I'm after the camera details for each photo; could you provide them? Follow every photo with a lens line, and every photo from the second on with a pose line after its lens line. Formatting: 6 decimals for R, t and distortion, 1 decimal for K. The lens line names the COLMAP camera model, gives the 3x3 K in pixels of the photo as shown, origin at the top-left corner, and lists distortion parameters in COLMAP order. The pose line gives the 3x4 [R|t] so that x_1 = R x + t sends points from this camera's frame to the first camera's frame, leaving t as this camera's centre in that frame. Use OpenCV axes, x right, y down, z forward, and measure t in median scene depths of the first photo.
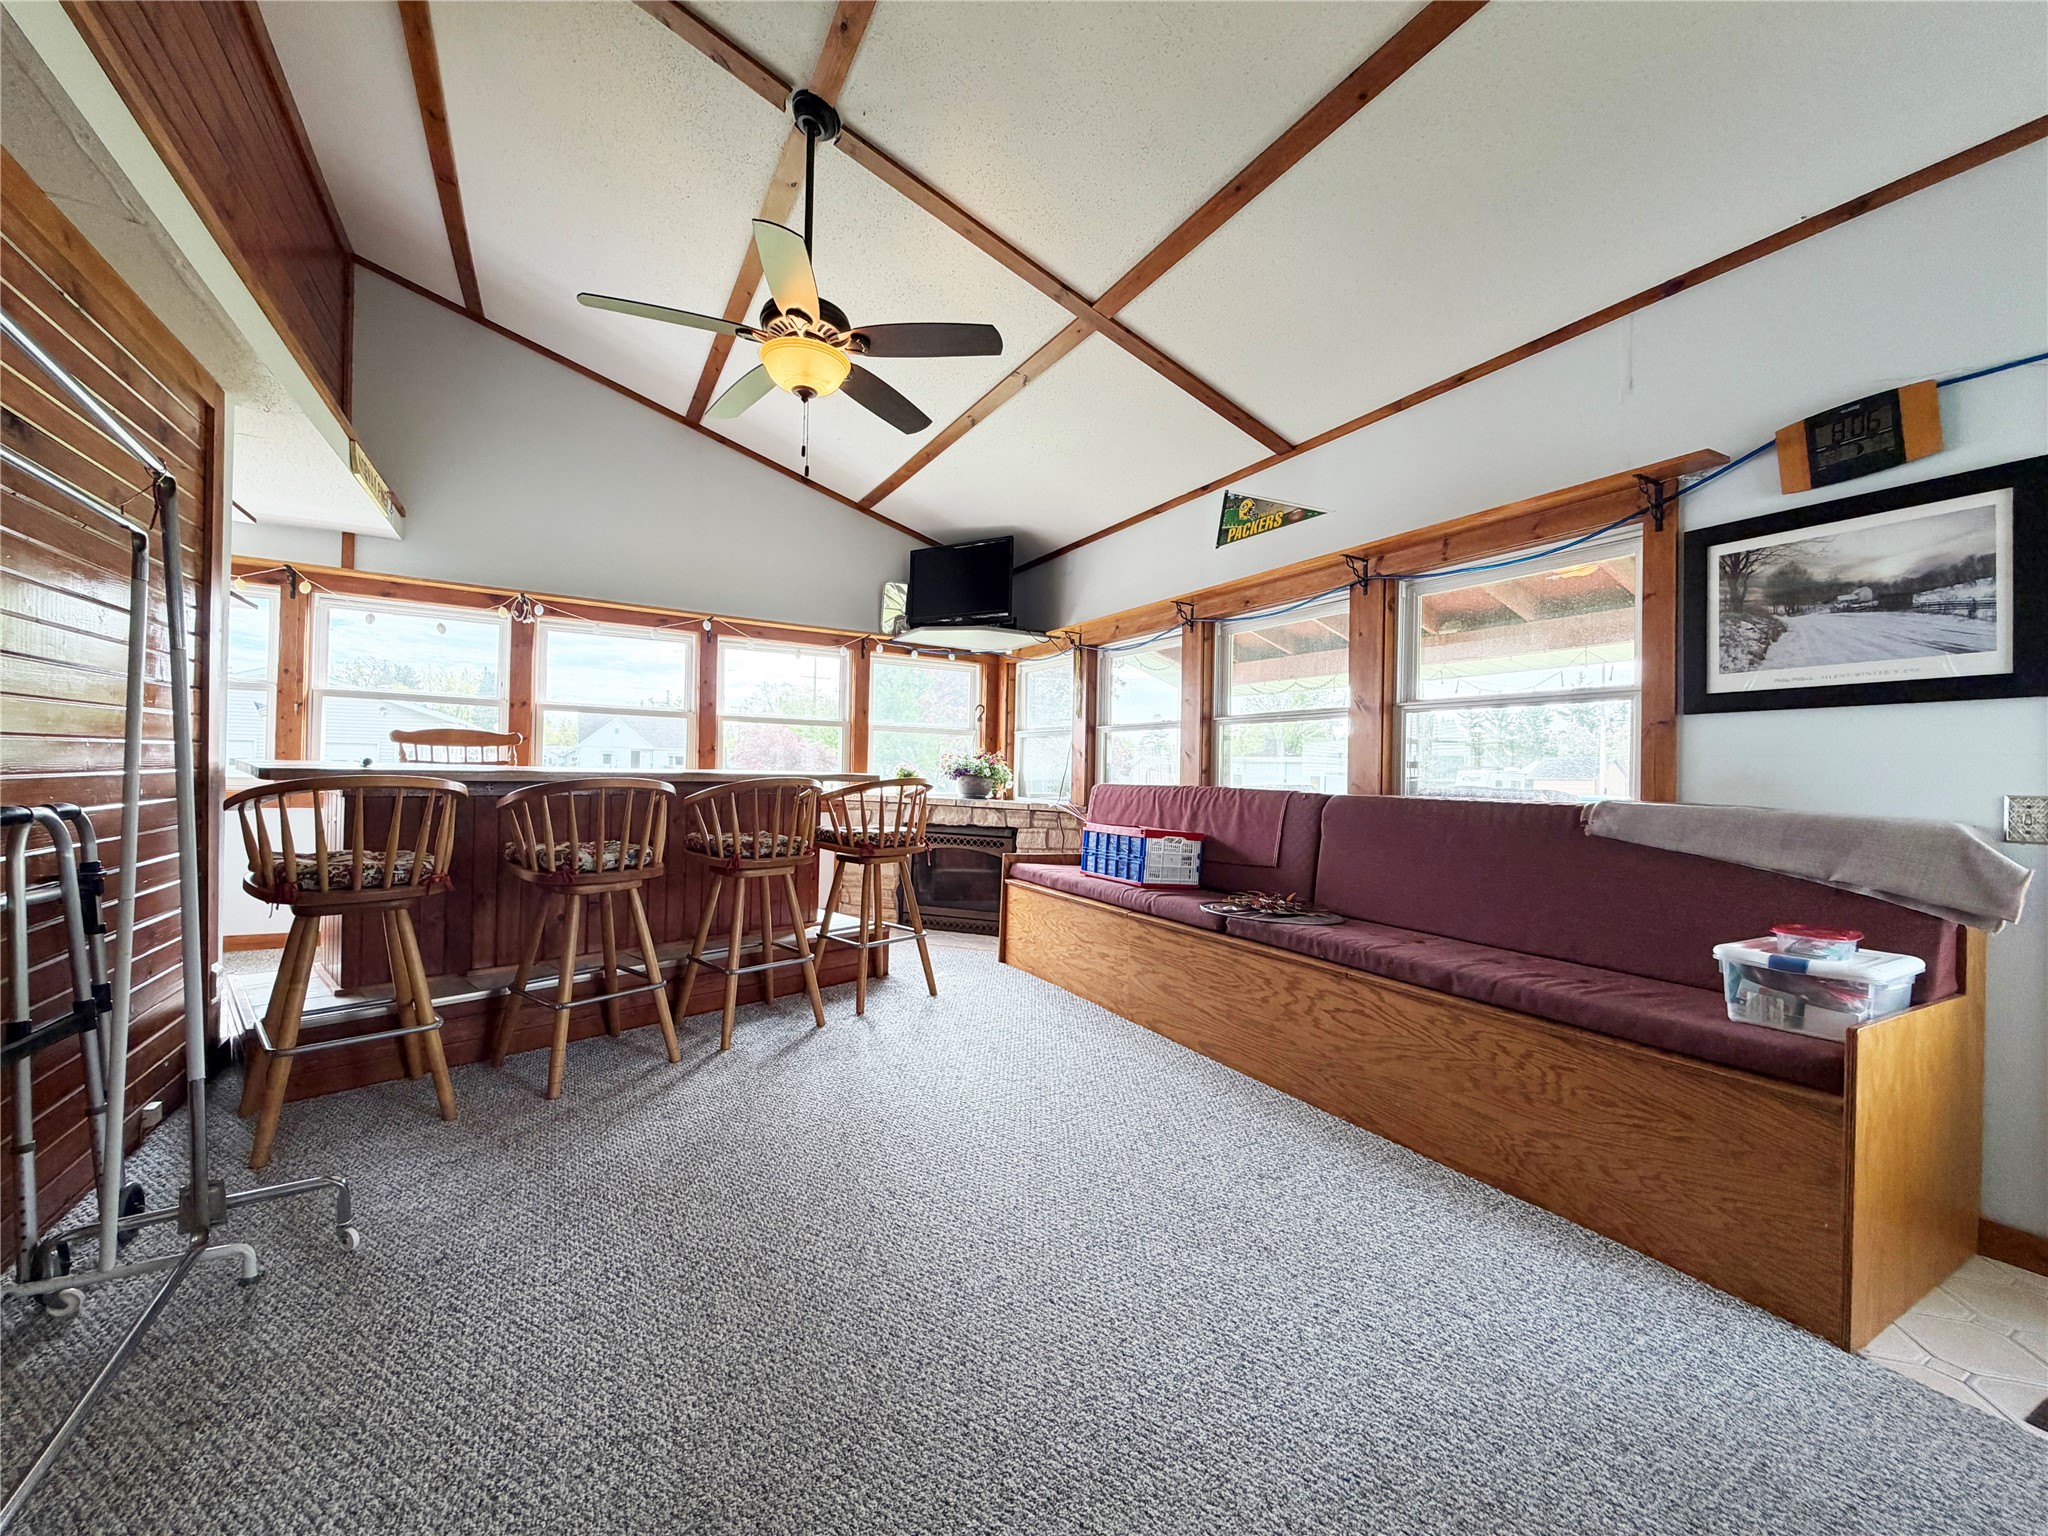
lens RADIAL K [[818.9, 0, 1023.2], [0, 818.9, 768.9], [0, 0, 1]] dist [0.001901, 0.000078]
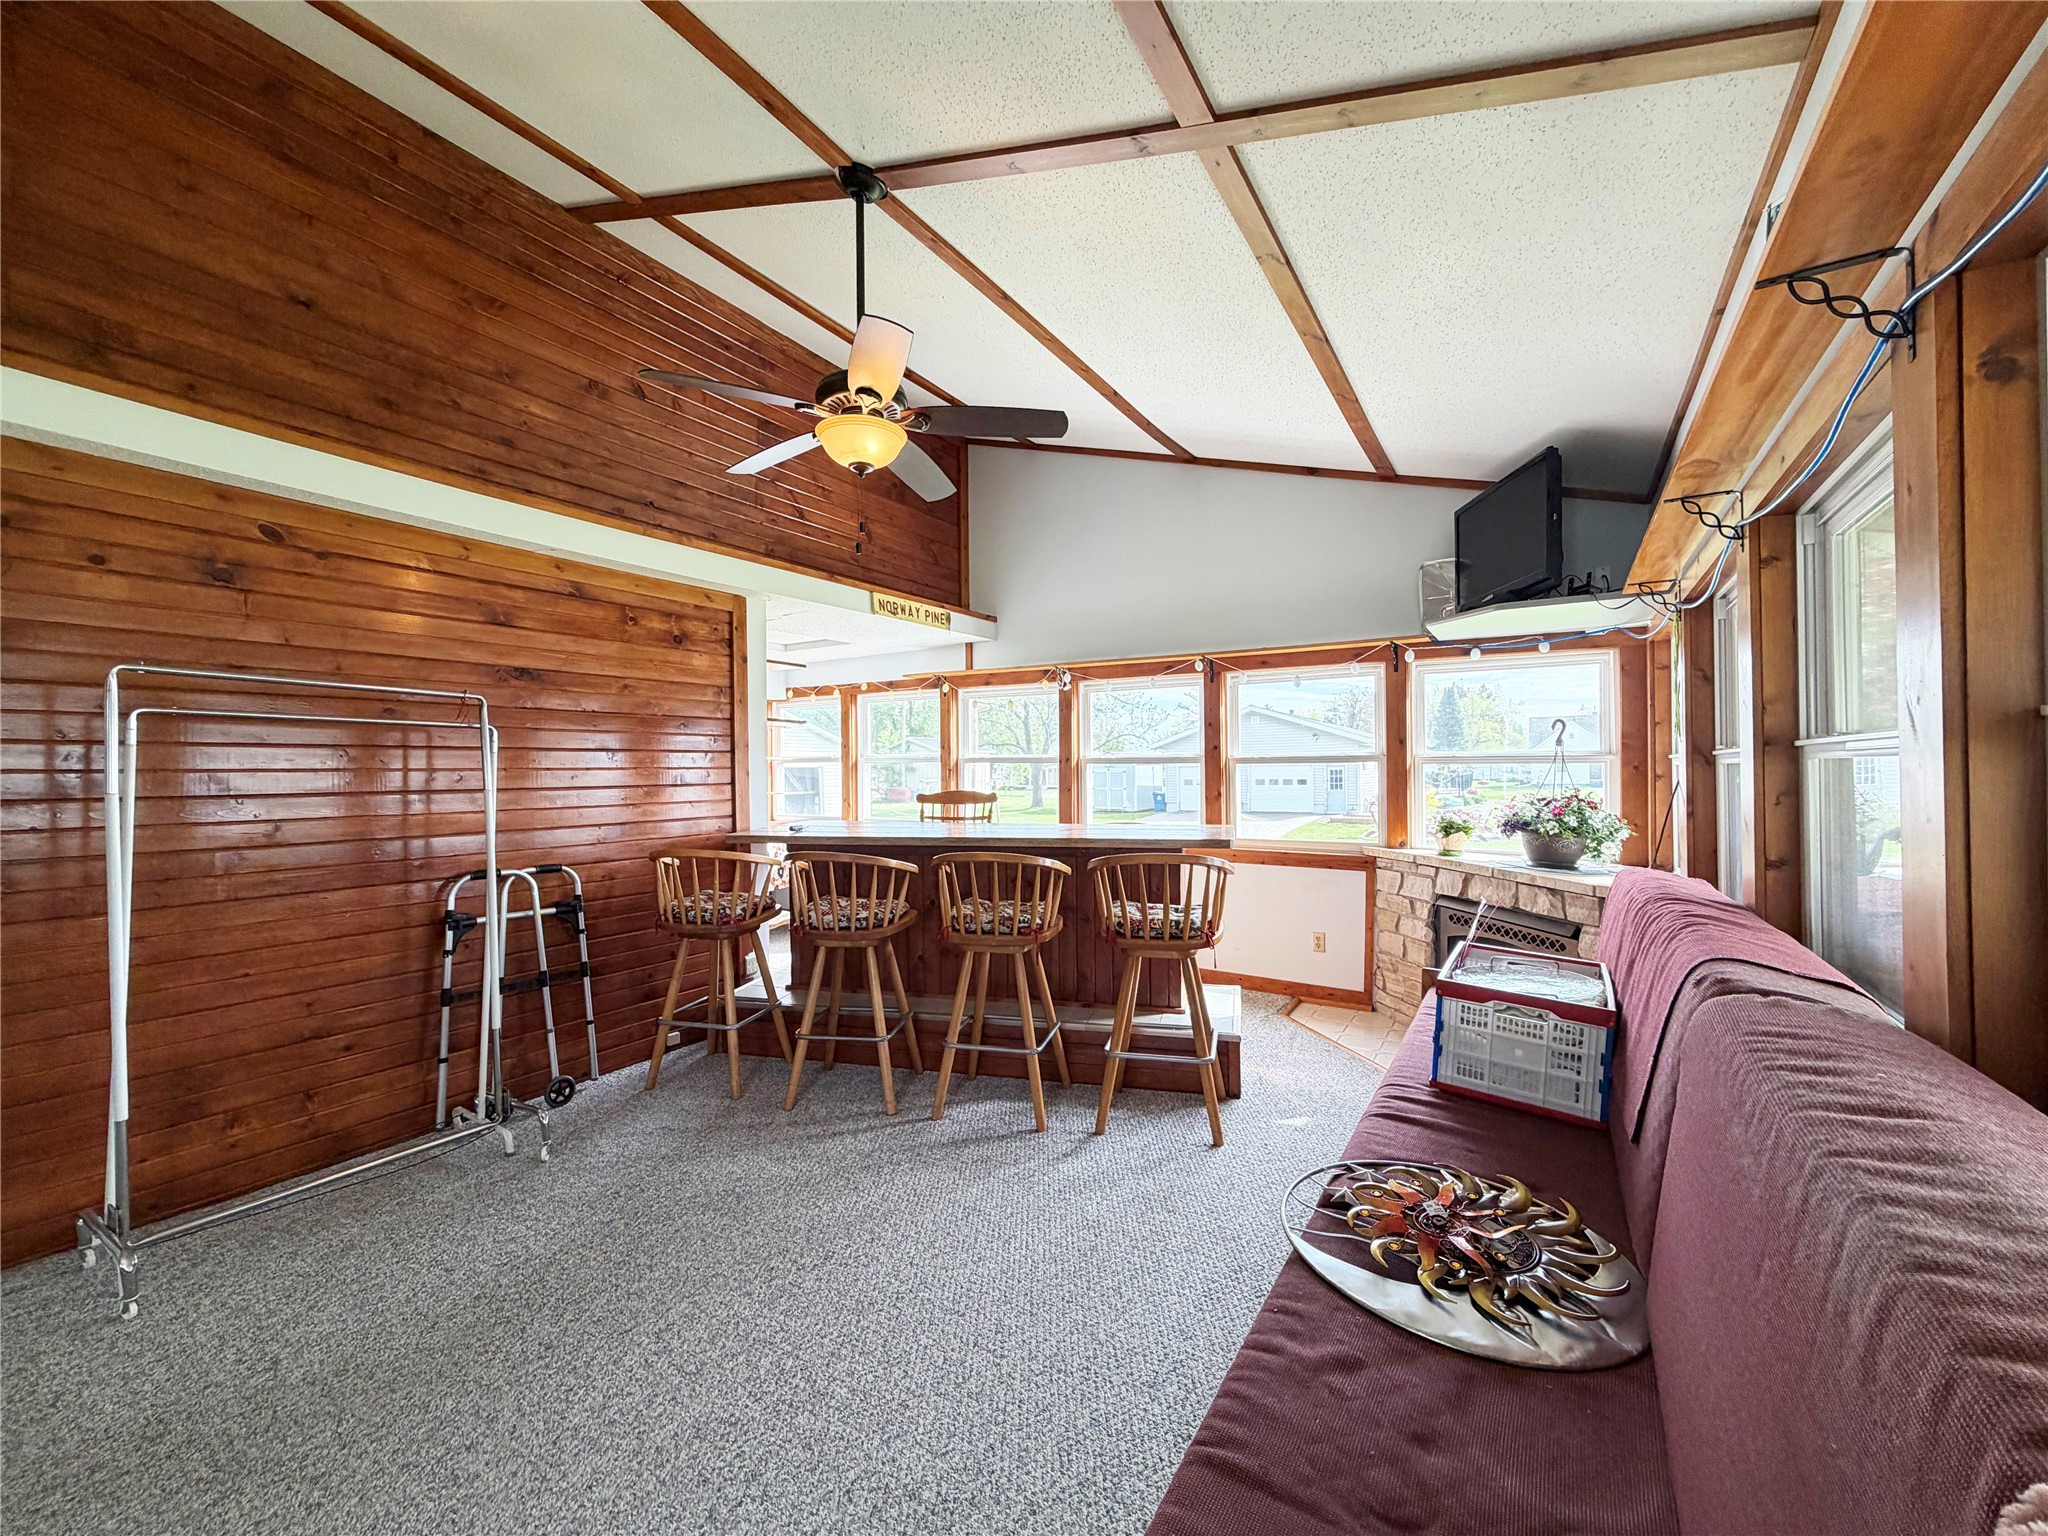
lens RADIAL K [[818.9, 0, 1020.7], [0, 818.9, 767.1], [0, 0, 1]] dist [0.001901, 0.000078]
pose [[0.461140, -0.033198, -0.886706, 0.444419], [0.022685, 0.999414, -0.025620, -0.047816], [0.887038, -0.008301, 0.461623, 0.469696]]
